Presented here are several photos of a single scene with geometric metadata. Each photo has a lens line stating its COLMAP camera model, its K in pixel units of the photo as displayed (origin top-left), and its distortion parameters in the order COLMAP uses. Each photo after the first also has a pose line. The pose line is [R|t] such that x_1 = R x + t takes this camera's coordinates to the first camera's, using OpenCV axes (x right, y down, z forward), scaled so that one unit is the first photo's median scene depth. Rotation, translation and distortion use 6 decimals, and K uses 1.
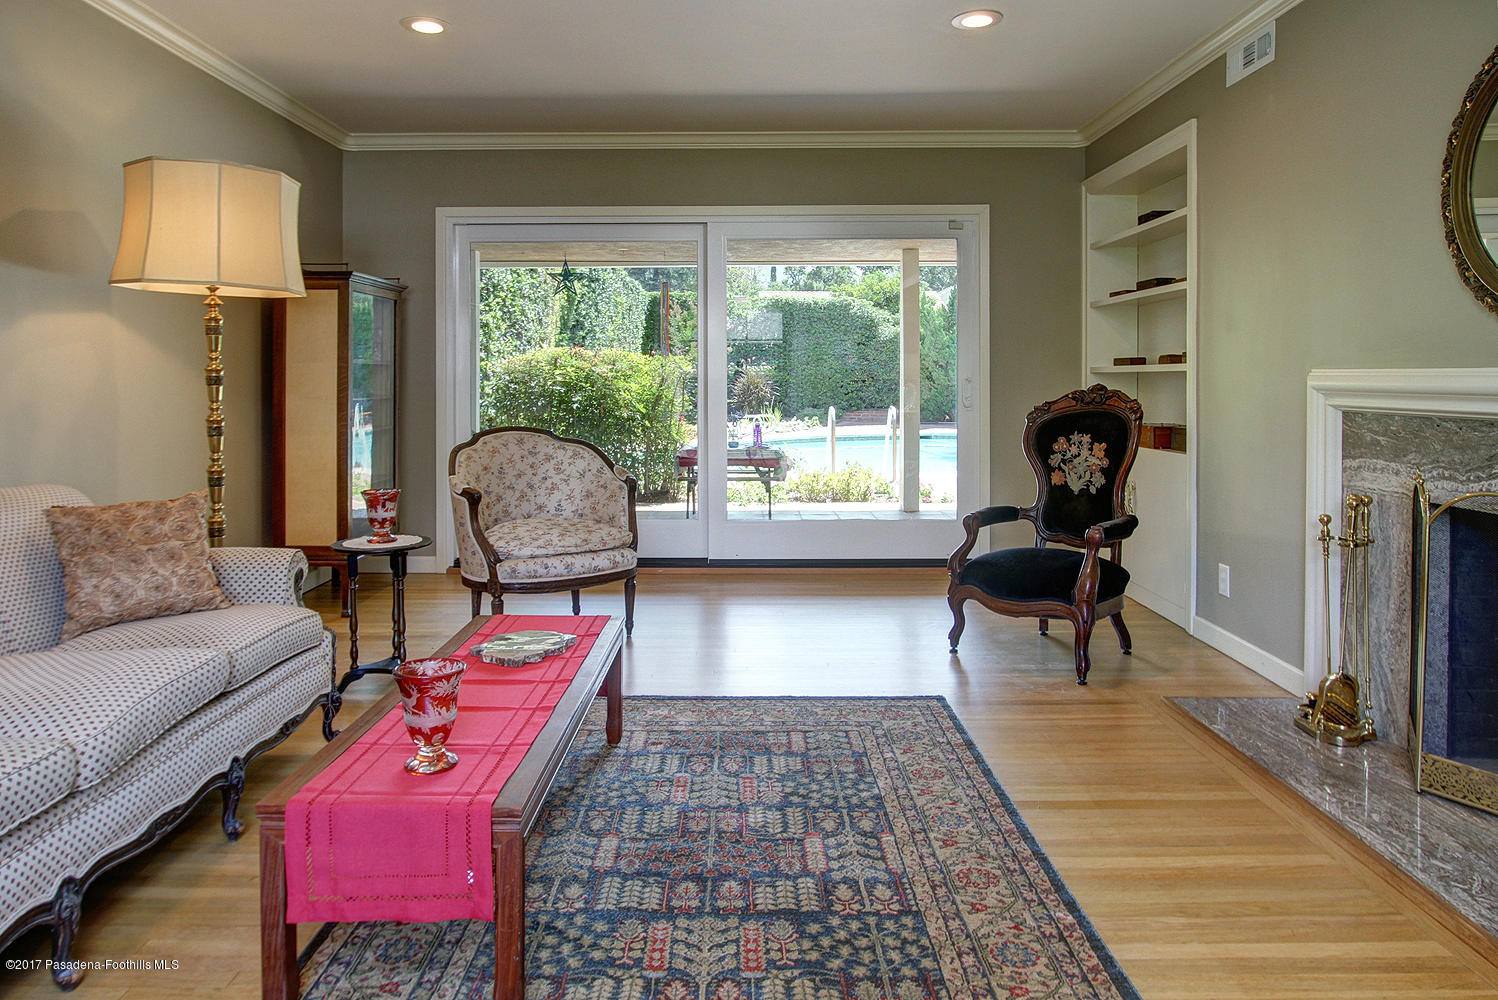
lens RADIAL K [[984.9, 0, 748.3], [0, 984.9, 385.8], [0, 0, 1]] dist [-0.010531, 0.004327]
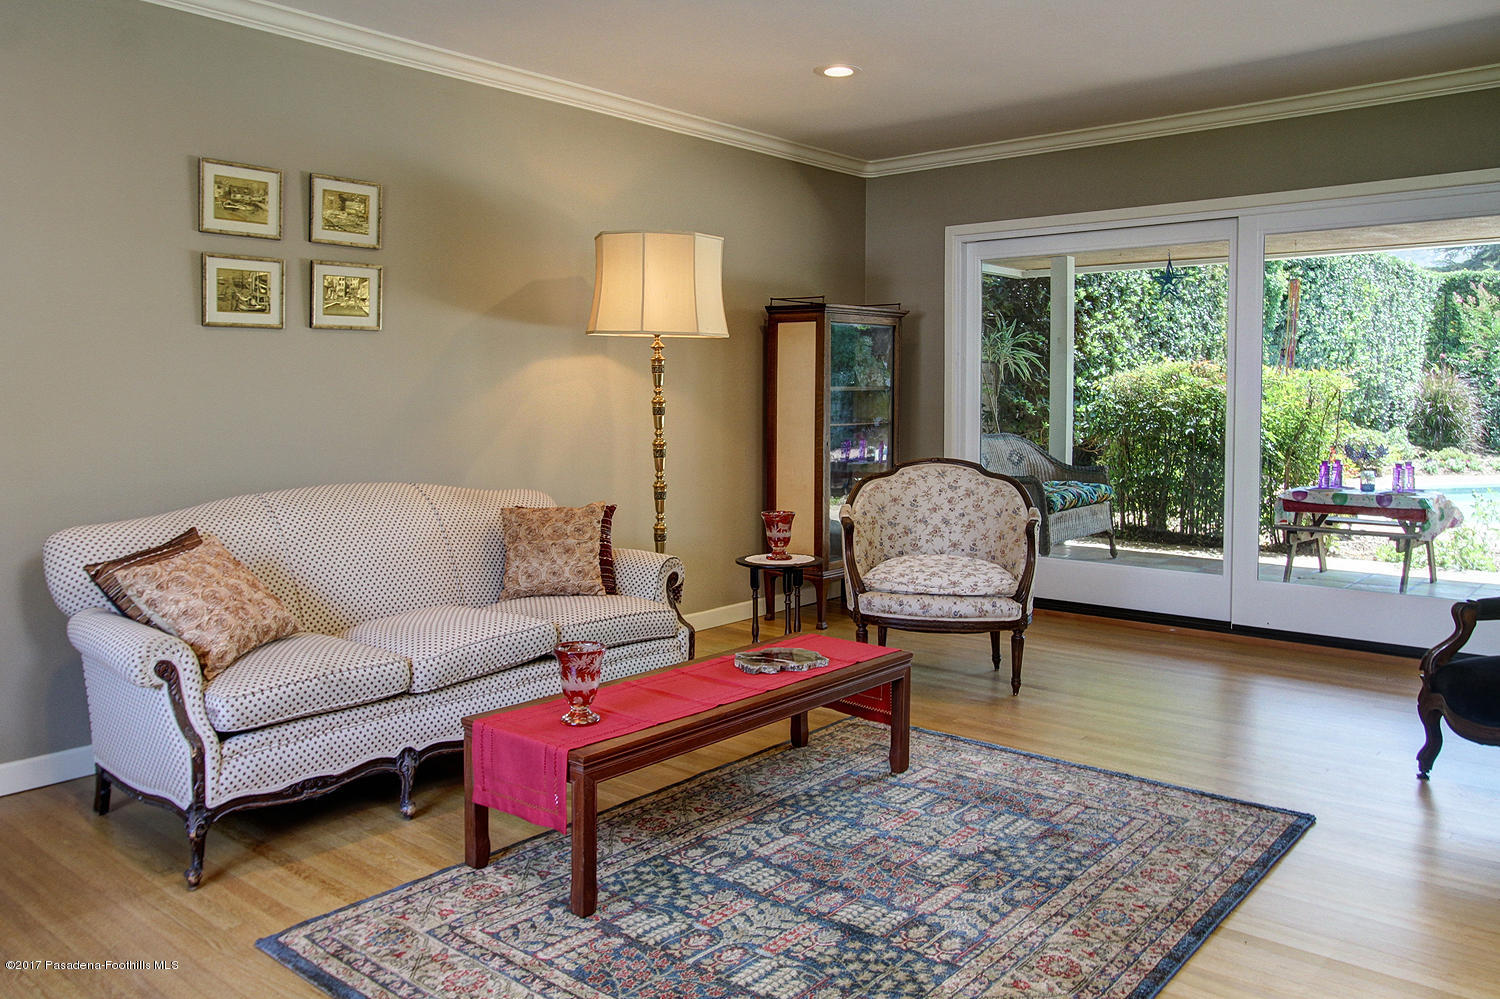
lens RADIAL K [[1166.3, 0, 747.3], [0, 1166.3, 447.9], [0, 0, 1]] dist [-0.005183, 0.005581]
pose [[0.763212, 0.034902, -0.645205, 0.531216], [-0.004809, 0.998819, 0.048341, -0.034580], [0.646130, -0.033792, 0.762479, -0.019184]]
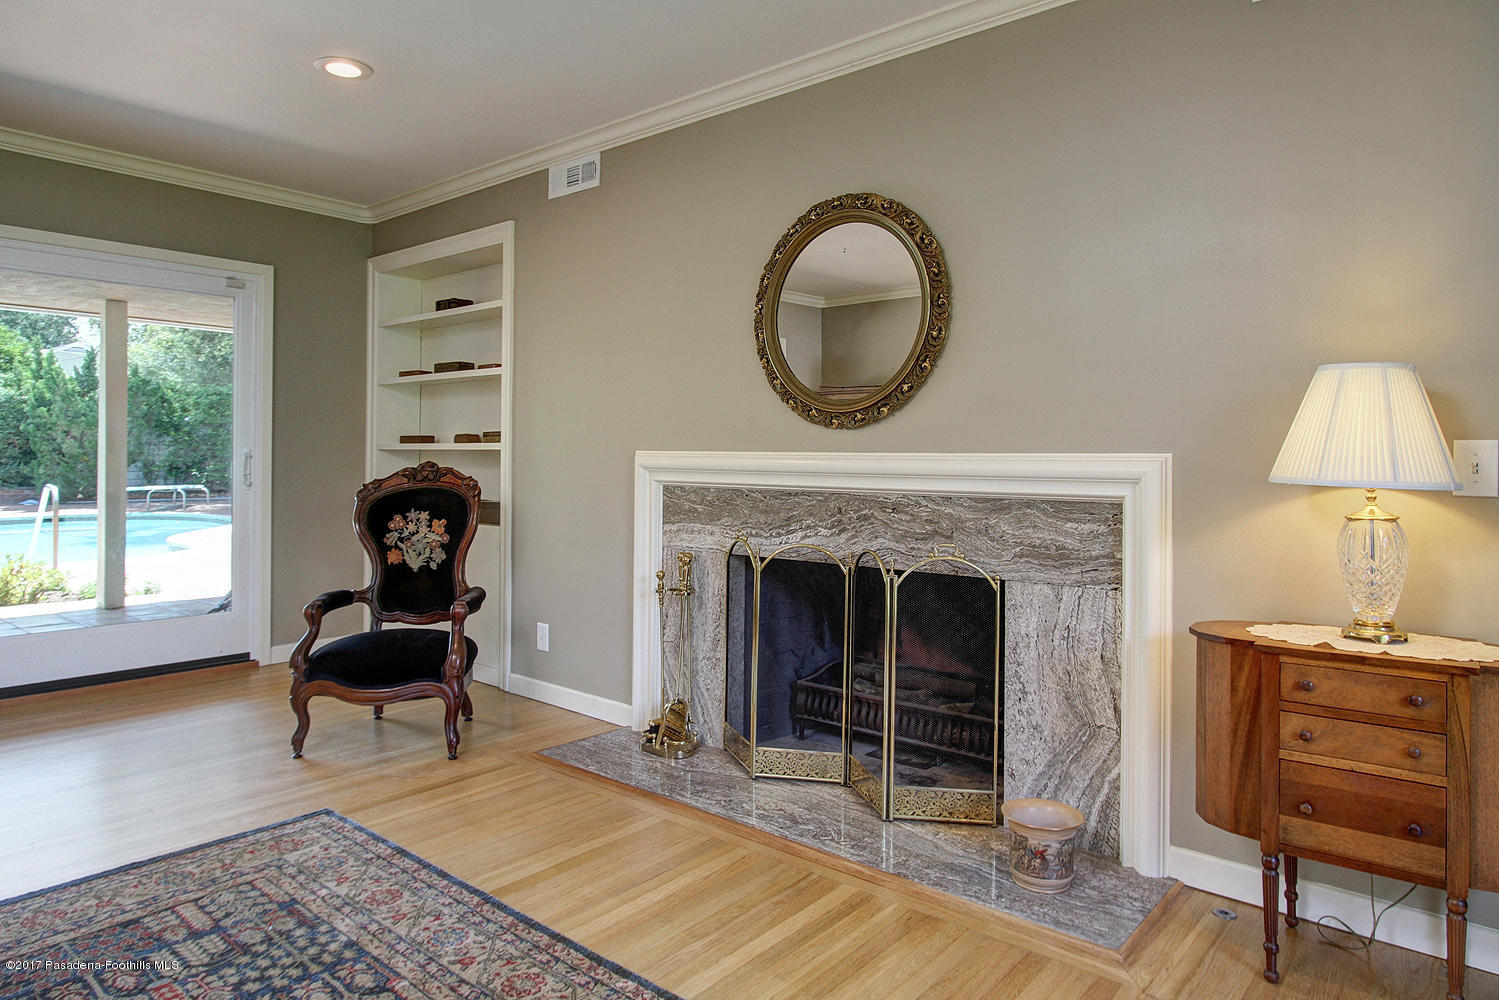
lens RADIAL K [[918.8, 0, 744.5], [0, 918.8, 460.5], [0, 0, 1]] dist [-0.009961, 0.002552]
pose [[0.652776, 0.006214, 0.757526, -0.224949], [-0.005382, 0.999979, -0.003565, -0.001946], [-0.757532, -0.001750, 0.652796, 0.197046]]
